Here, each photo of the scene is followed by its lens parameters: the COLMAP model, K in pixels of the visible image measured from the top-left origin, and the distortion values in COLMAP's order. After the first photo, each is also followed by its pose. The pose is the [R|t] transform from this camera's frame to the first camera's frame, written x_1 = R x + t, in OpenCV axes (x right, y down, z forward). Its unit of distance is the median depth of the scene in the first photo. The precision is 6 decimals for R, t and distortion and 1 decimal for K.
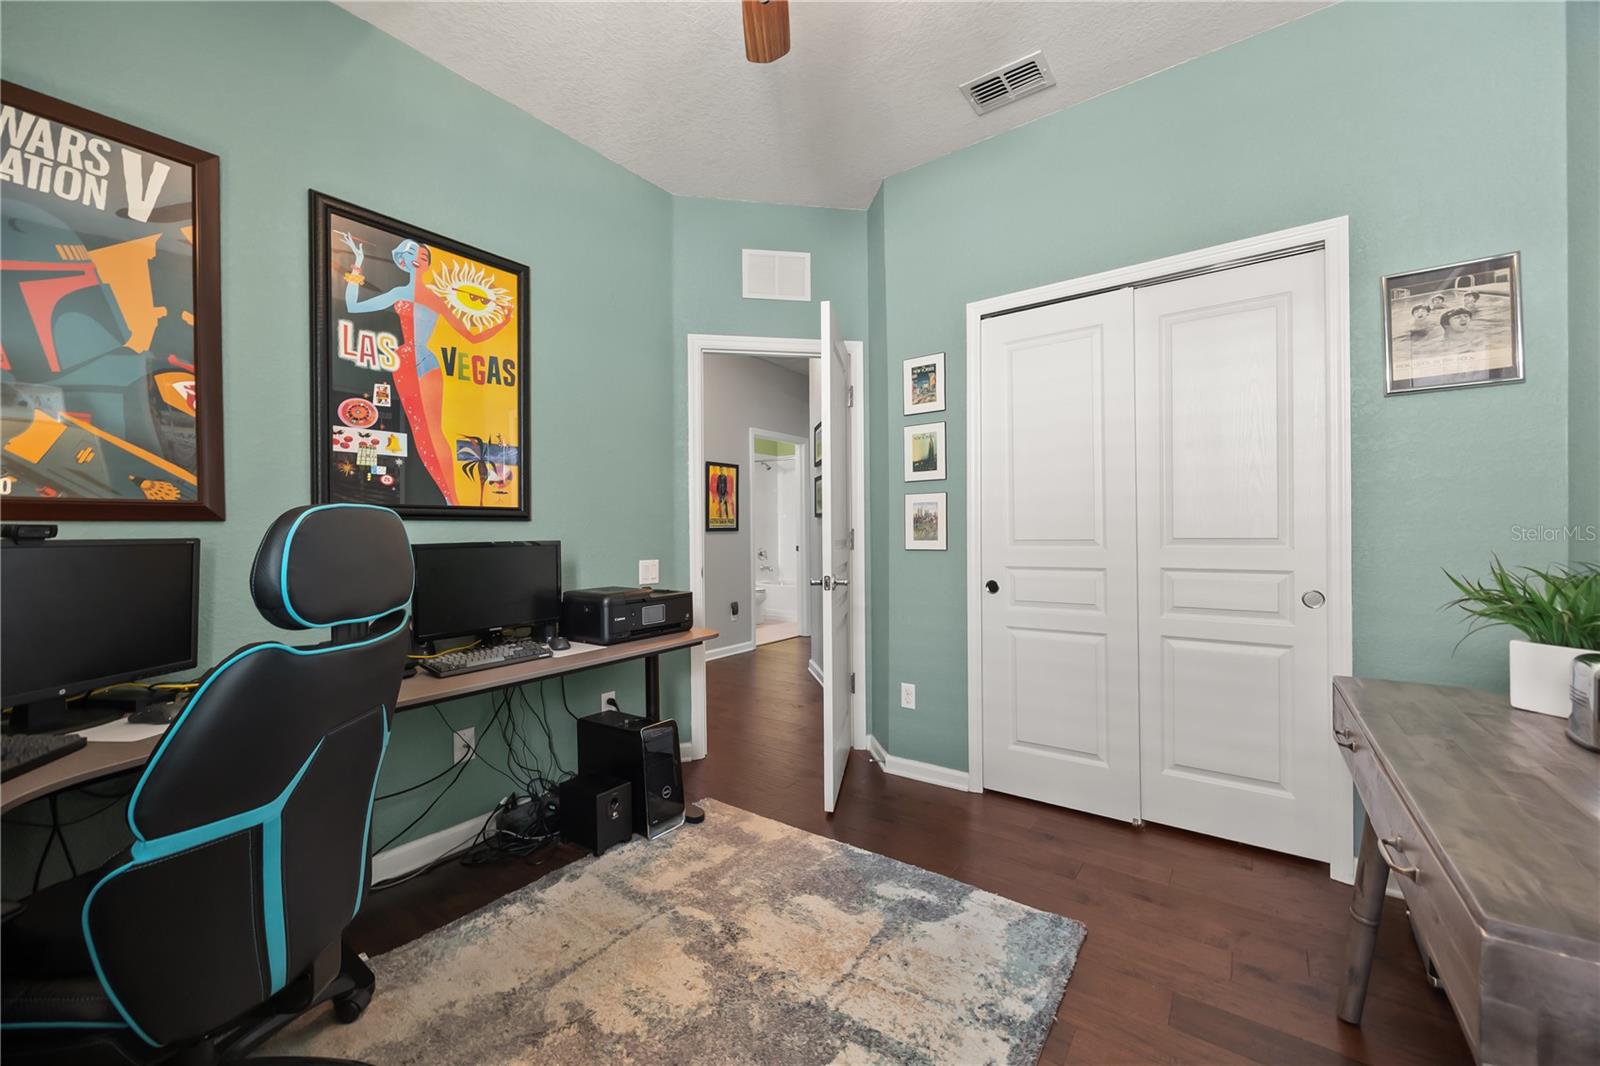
lens RADIAL K [[625.5, 0, 800.0], [0, 625.5, 533.0], [0, 0, 1]] dist [-0.000299, 0.000022]
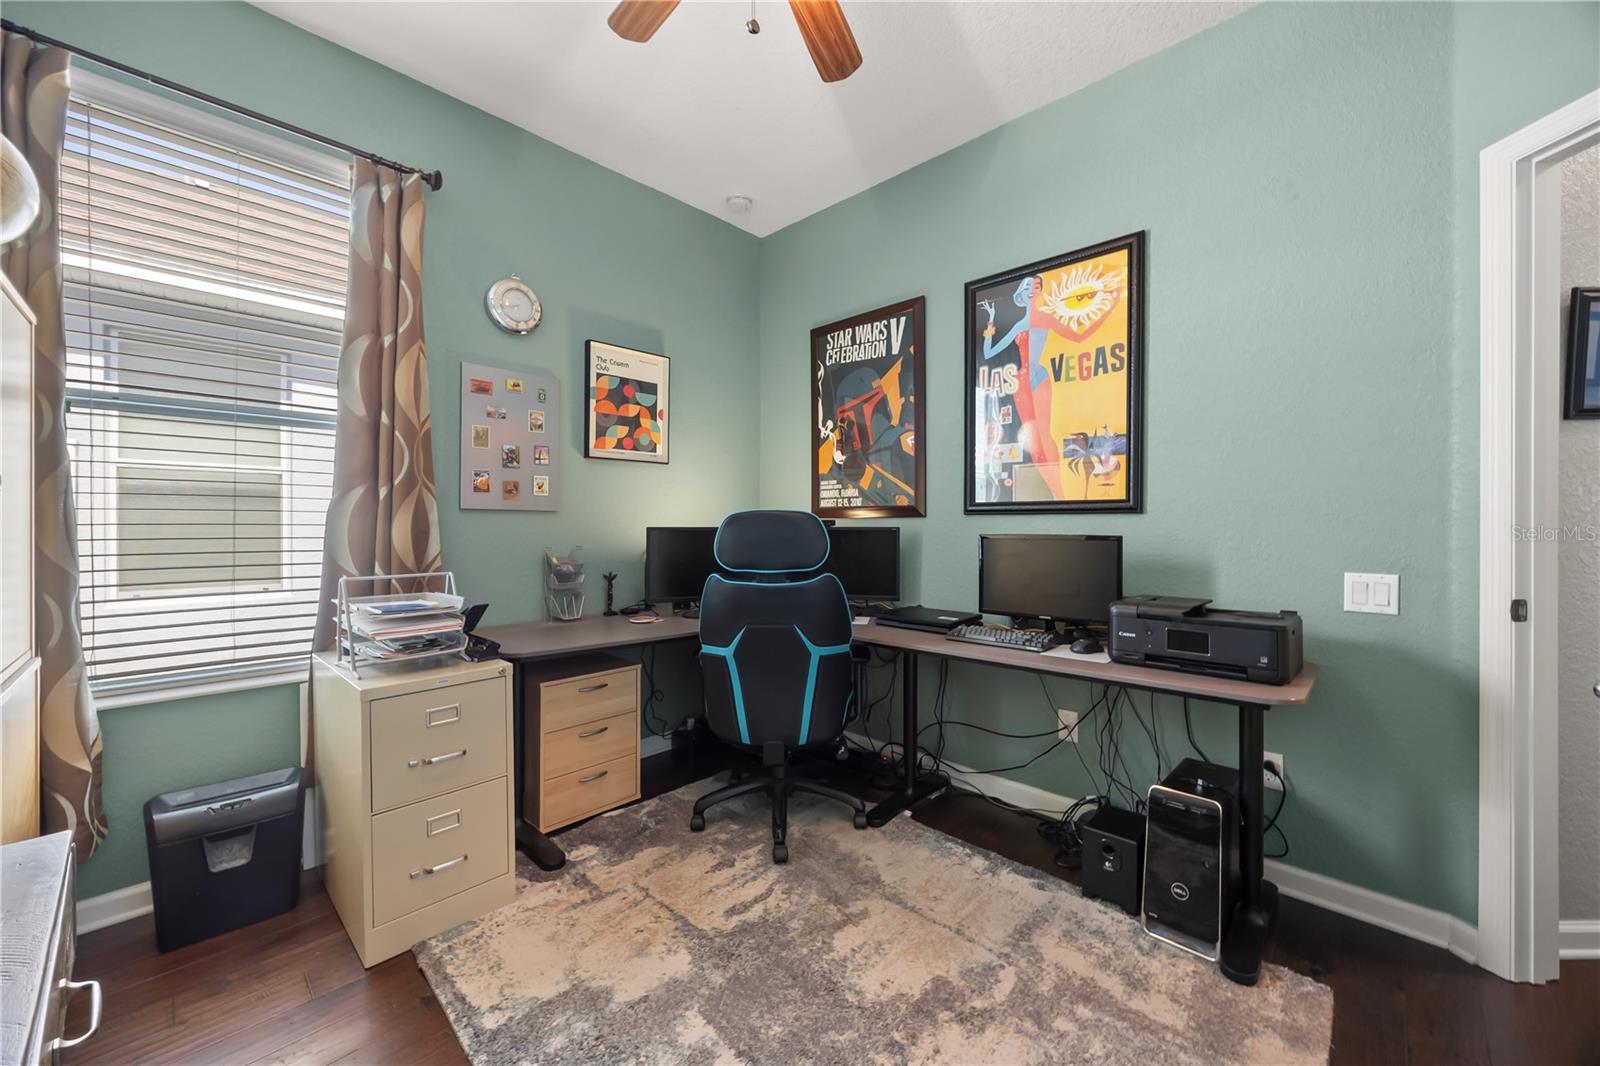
lens RADIAL K [[616.0, 0, 801.0], [0, 616.0, 525.1], [0, 0, 1]] dist [0.000050, 0.000036]
pose [[-0.134004, 0.011068, -0.990919, 0.603627], [-0.004885, 0.999918, 0.011829, -0.012207], [0.990969, 0.006426, -0.133939, 0.744930]]
